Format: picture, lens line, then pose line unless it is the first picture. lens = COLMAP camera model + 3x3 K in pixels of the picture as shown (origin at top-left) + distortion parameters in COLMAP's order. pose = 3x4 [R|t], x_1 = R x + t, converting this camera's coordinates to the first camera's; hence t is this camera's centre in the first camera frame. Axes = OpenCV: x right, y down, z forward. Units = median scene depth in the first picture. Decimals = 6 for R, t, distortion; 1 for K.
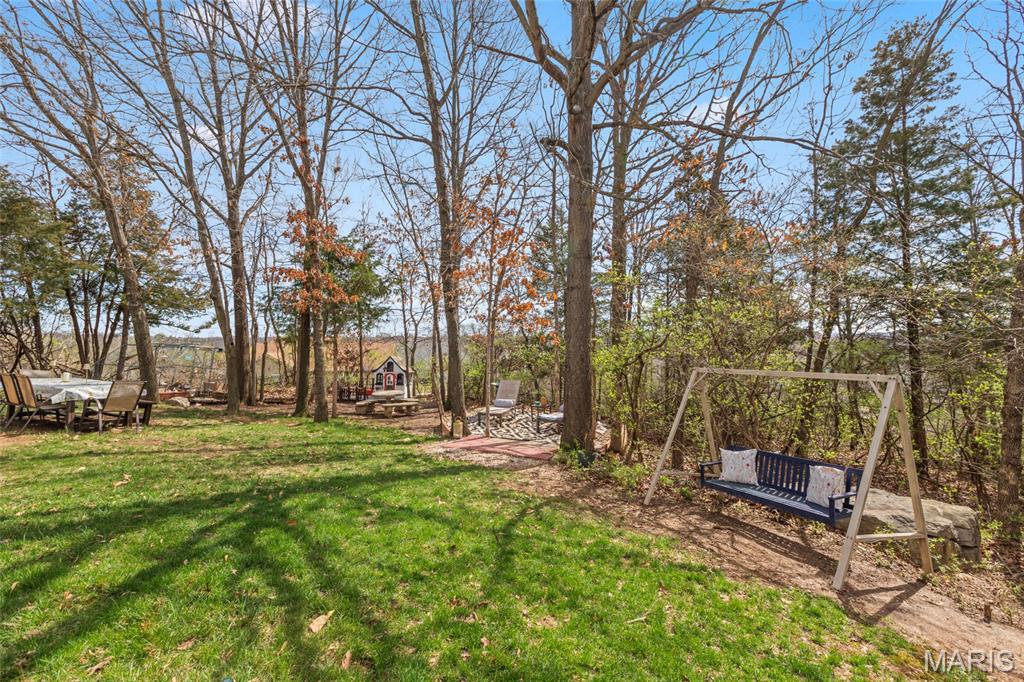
lens RADIAL K [[447.2, 0, 512.0], [0, 447.2, 341.0], [0, 0, 1]] dist [0.001017, -0.000069]
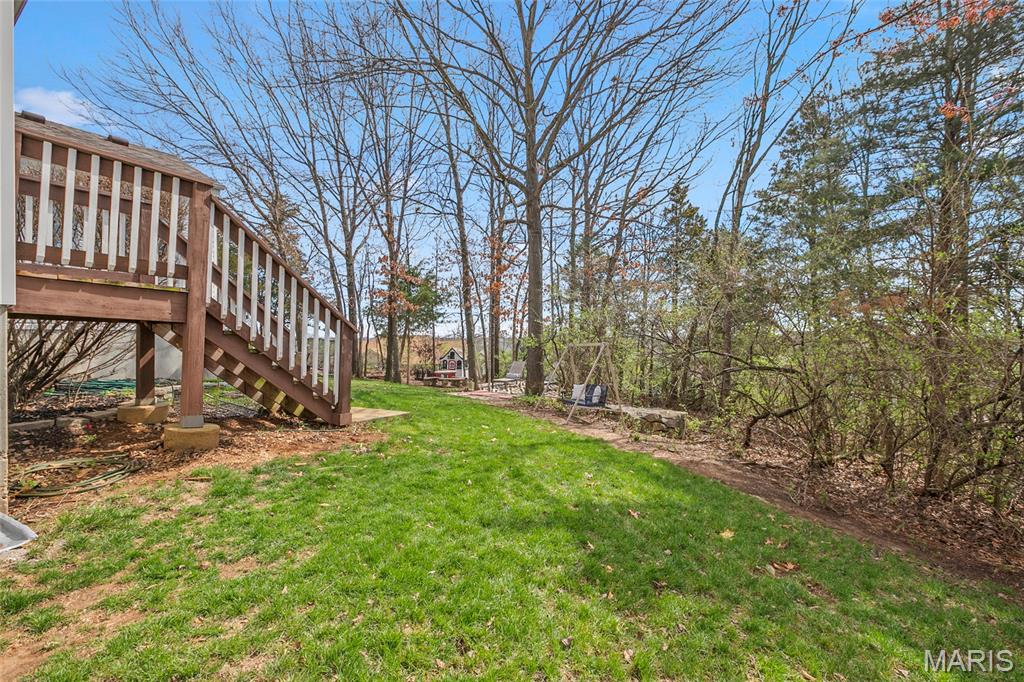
lens RADIAL K [[447.2, 0, 512.0], [0, 447.2, 341.0], [0, 0, 1]] dist [0.001017, -0.000069]
pose [[0.979460, 0.001635, -0.201631, 0.239432], [-0.002282, 0.999993, -0.002978, 0.022778], [0.201625, 0.003377, 0.979457, -0.395942]]
